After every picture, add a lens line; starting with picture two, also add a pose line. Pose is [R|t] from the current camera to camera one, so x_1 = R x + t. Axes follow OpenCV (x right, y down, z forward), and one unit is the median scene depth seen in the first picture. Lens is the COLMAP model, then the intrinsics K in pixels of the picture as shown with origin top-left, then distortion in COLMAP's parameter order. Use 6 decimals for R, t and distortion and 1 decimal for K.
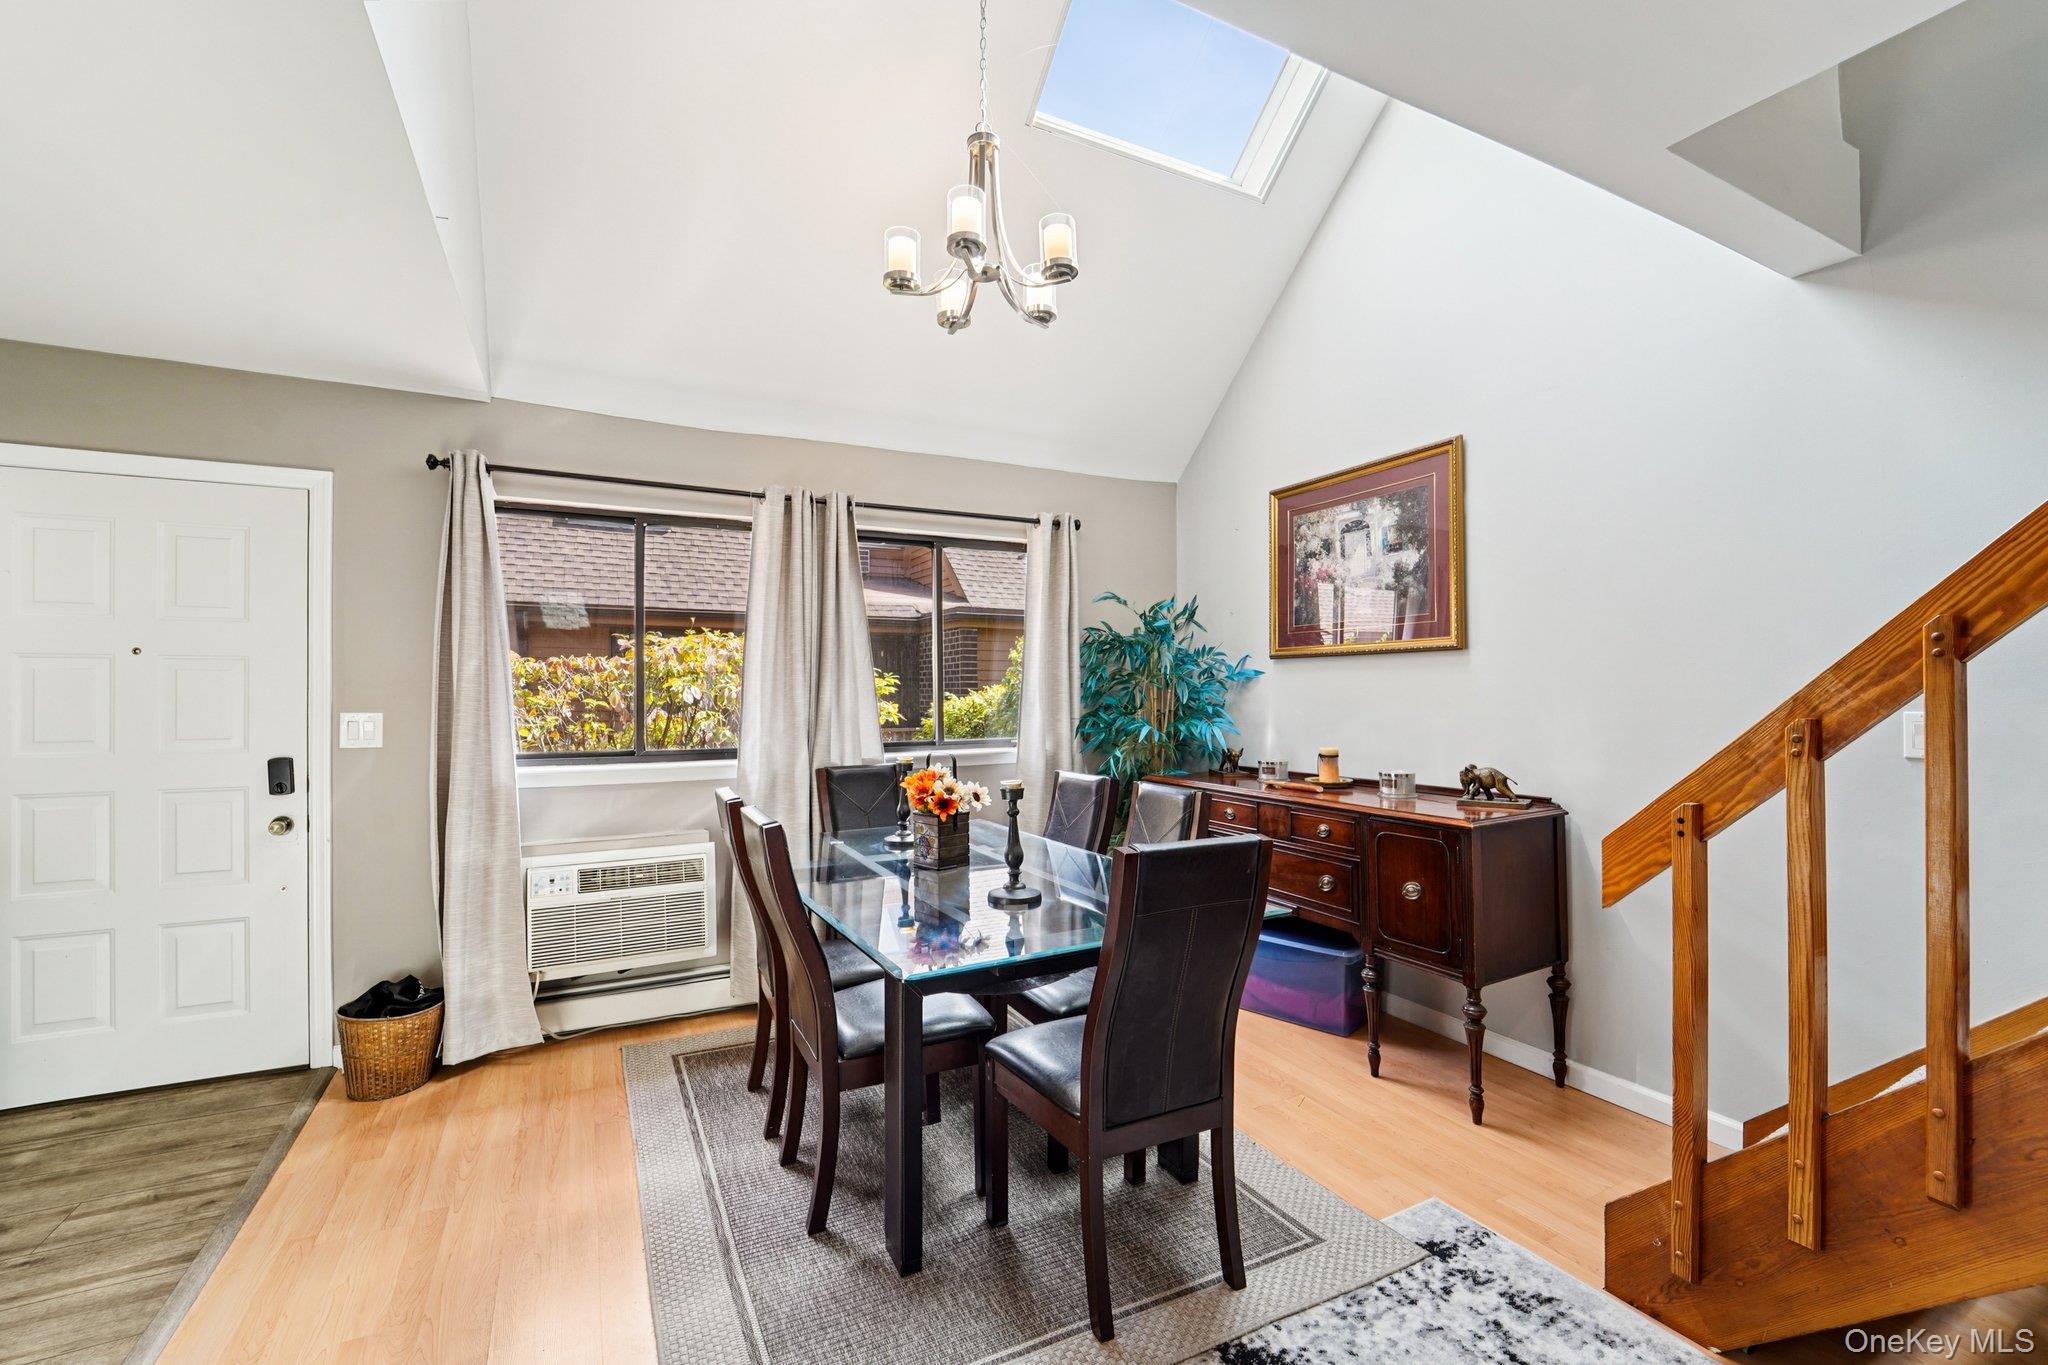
lens RADIAL K [[851.6, 0, 1015.0], [0, 851.6, 669.9], [0, 0, 1]] dist [-0.001709, -0.002447]
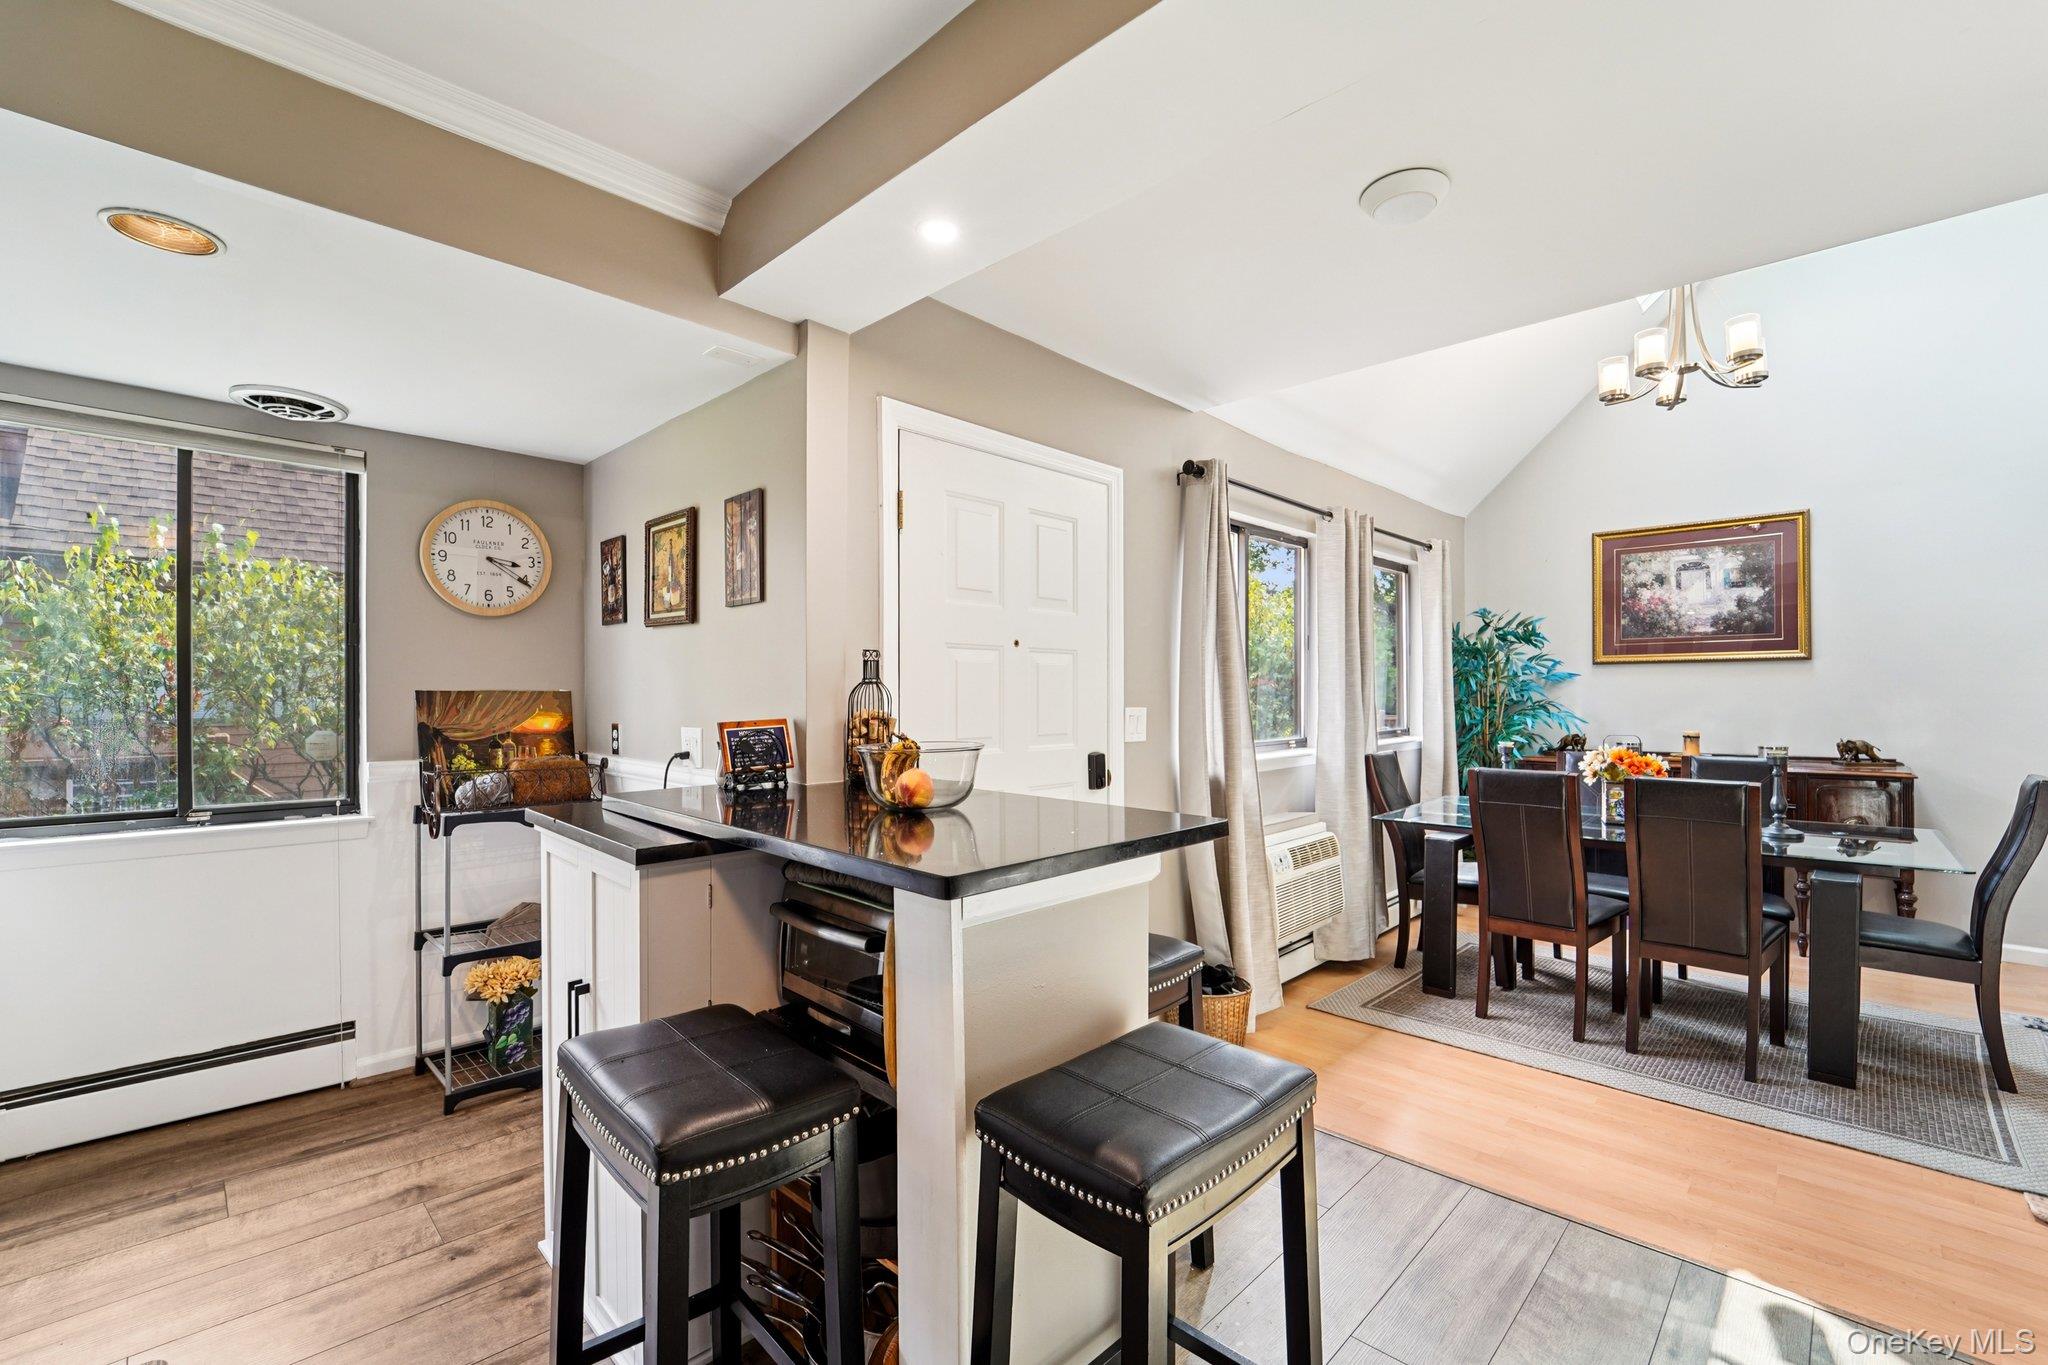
lens RADIAL K [[851.6, 0, 1023.3], [0, 851.6, 694.1], [0, 0, 1]] dist [-0.001709, -0.002447]
pose [[0.946881, 0.000280, 0.321585, -1.077845], [-0.008879, 0.999641, 0.025272, 0.008543], [-0.321462, -0.026784, 0.946543, 0.068209]]
